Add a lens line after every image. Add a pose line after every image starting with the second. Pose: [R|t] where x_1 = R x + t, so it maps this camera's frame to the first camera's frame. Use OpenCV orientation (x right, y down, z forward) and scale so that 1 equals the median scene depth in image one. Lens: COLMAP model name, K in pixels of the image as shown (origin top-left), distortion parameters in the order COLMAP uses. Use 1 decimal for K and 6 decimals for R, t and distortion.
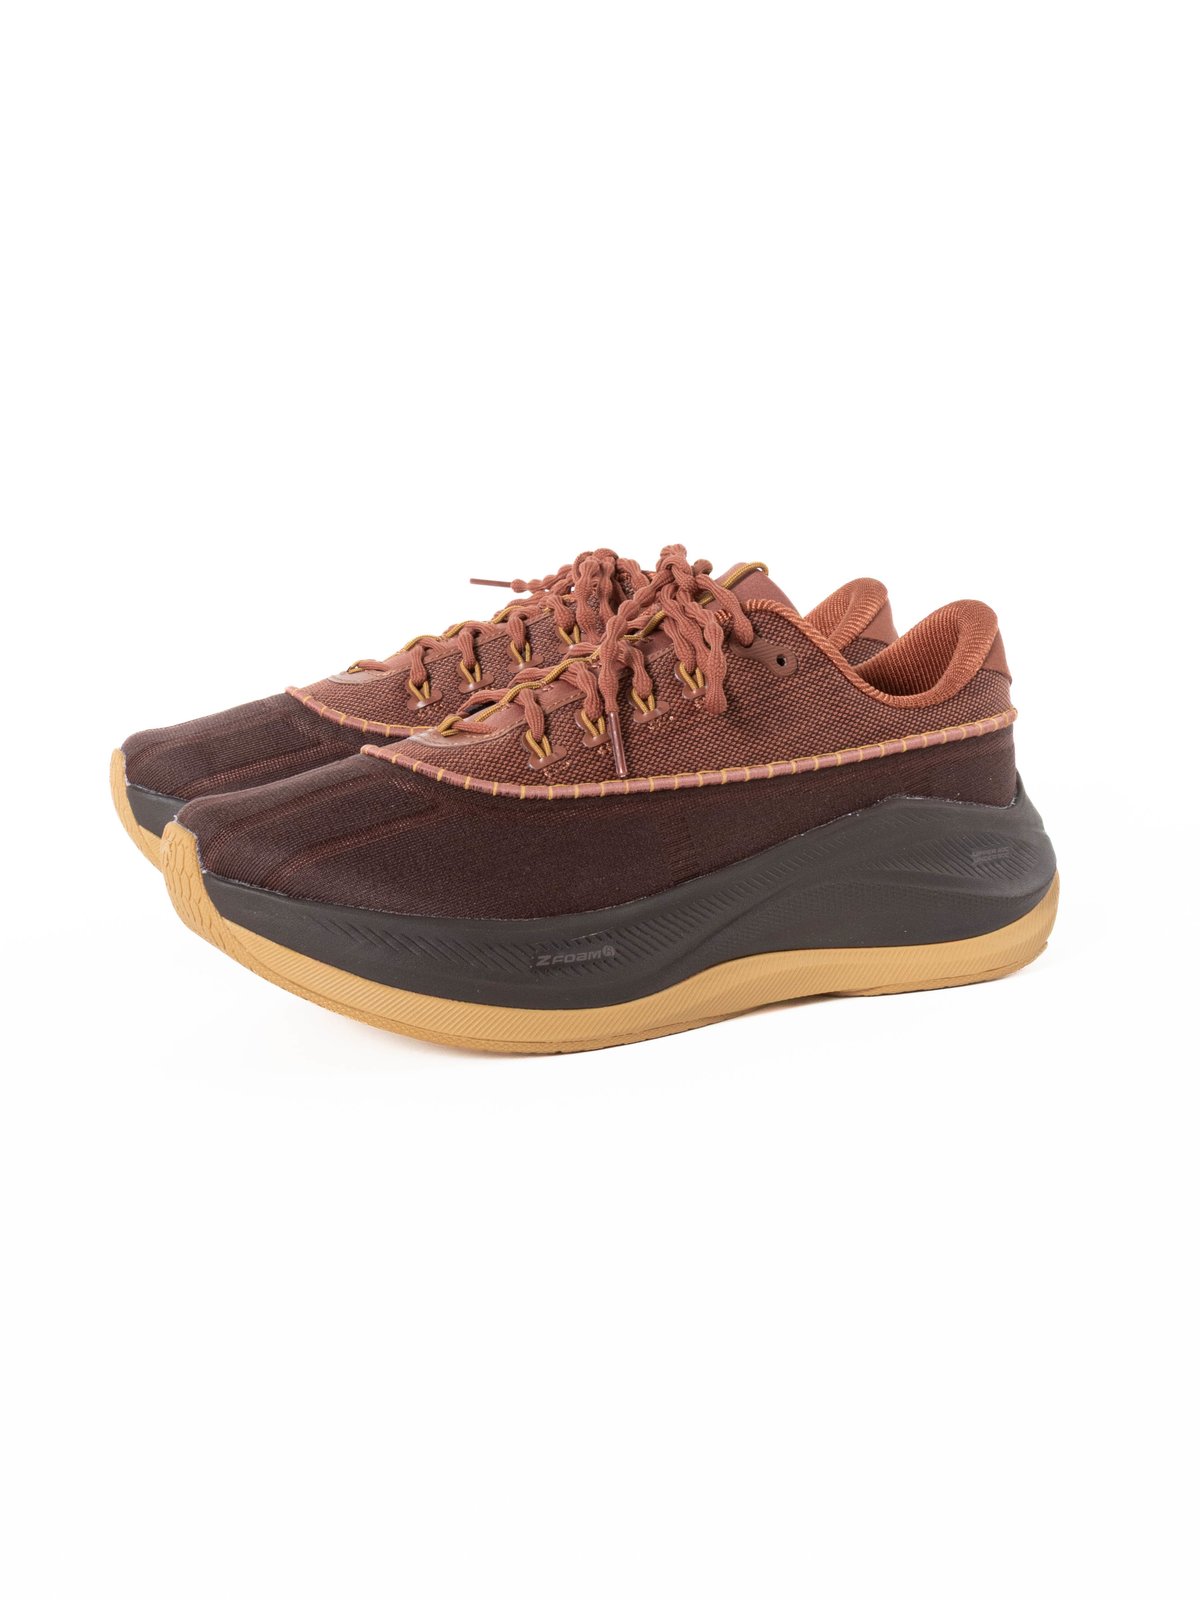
lens RADIAL K [[1724.1, 0, 600.2], [0, 1724.1, 797.9], [0, 0, 1]] dist [0.036508, 0.000000]
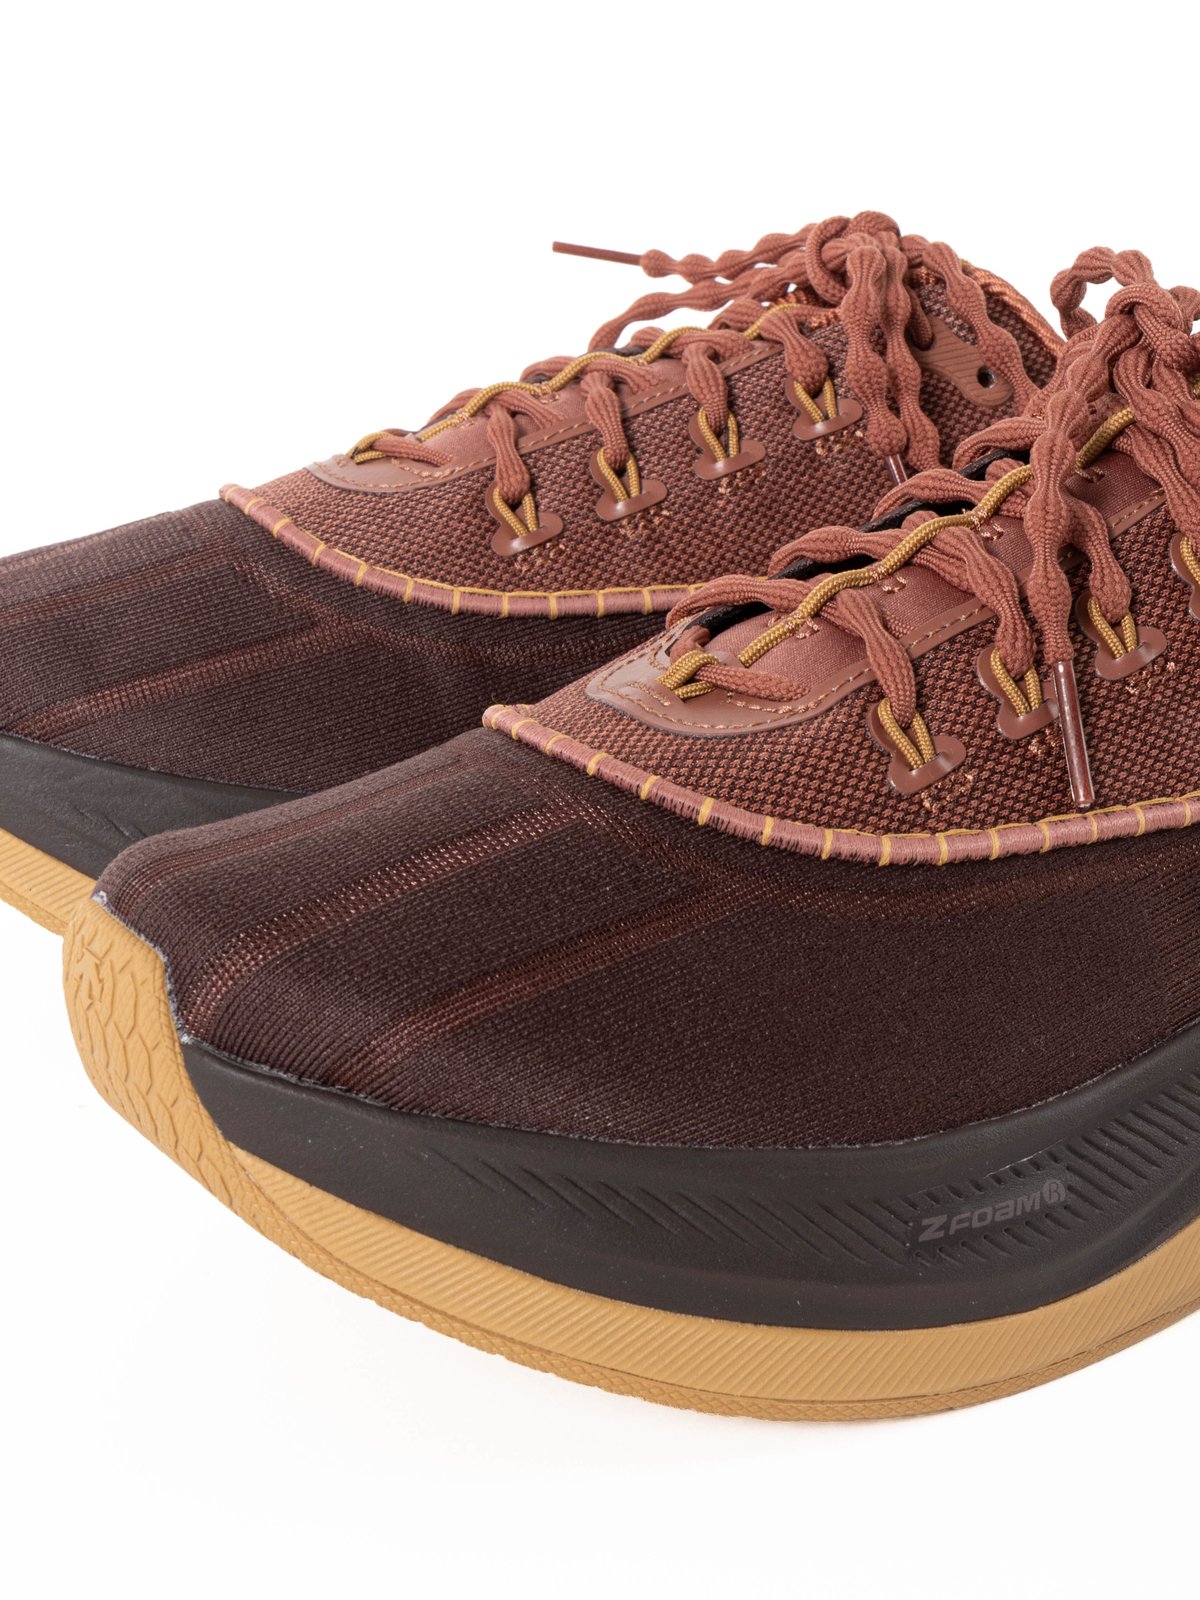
lens RADIAL K [[2490.2, 0, 600.6], [0, 2490.2, 799.8], [0, 0, 1]] dist [-0.003576, 0.000000]
pose [[0.995847, 0.011771, 0.090274, -0.173203], [-0.026254, 0.986609, 0.160975, -0.116163], [-0.087171, -0.162677, 0.982821, 0.360607]]
